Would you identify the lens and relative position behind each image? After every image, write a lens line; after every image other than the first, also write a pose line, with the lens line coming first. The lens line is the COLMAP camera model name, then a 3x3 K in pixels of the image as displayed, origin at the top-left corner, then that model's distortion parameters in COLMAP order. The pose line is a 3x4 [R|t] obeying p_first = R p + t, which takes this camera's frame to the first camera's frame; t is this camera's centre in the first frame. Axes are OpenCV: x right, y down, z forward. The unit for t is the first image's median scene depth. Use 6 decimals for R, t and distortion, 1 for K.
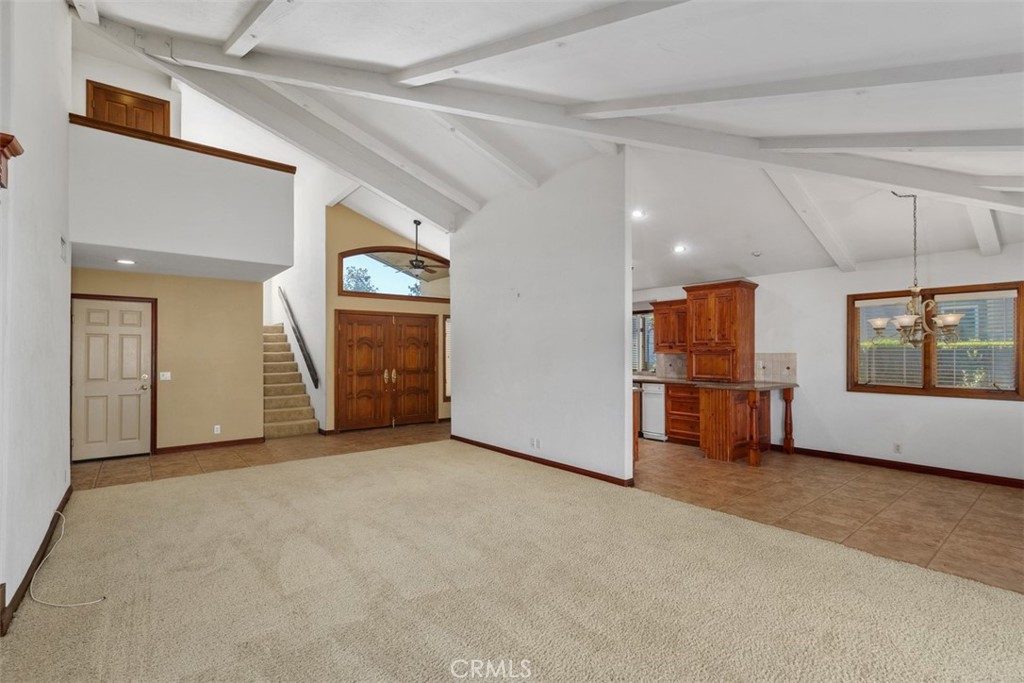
lens RADIAL K [[463.5, 0, 509.4], [0, 463.5, 353.5], [0, 0, 1]] dist [0.001959, 0.000020]
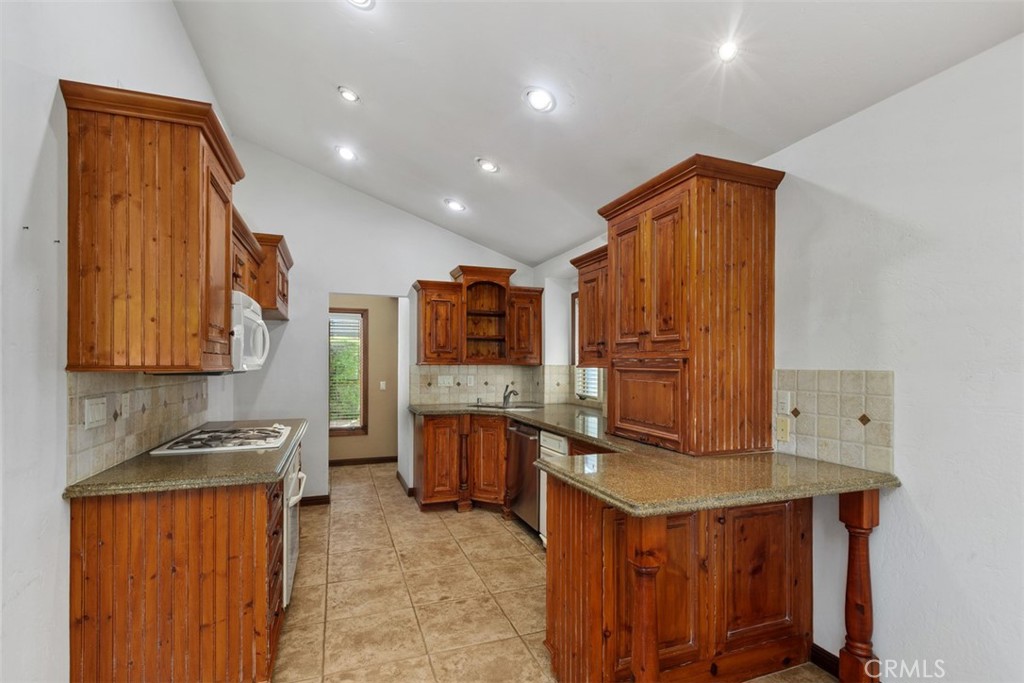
lens RADIAL K [[466.8, 0, 510.9], [0, 466.8, 366.3], [0, 0, 1]] dist [0.001948, 0.000032]
pose [[0.948626, 0.007810, -0.316303, 0.460268], [-0.006637, 0.999967, 0.004785, -0.003831], [0.316330, -0.002440, 0.948646, 0.609978]]
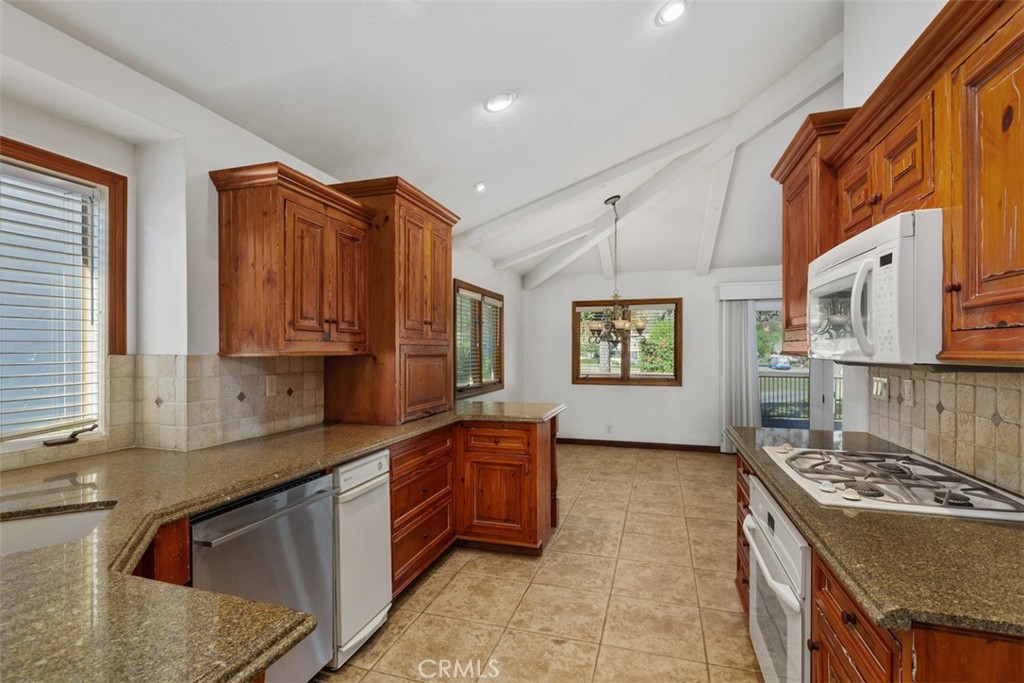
lens RADIAL K [[463.5, 0, 509.4], [0, 463.5, 353.5], [0, 0, 1]] dist [0.001959, 0.000020]
pose [[-0.547559, -0.003891, 0.836758, 0.012853], [0.006183, 0.999943, 0.008696, -0.004047], [-0.836744, 0.009935, -0.547504, 1.199819]]
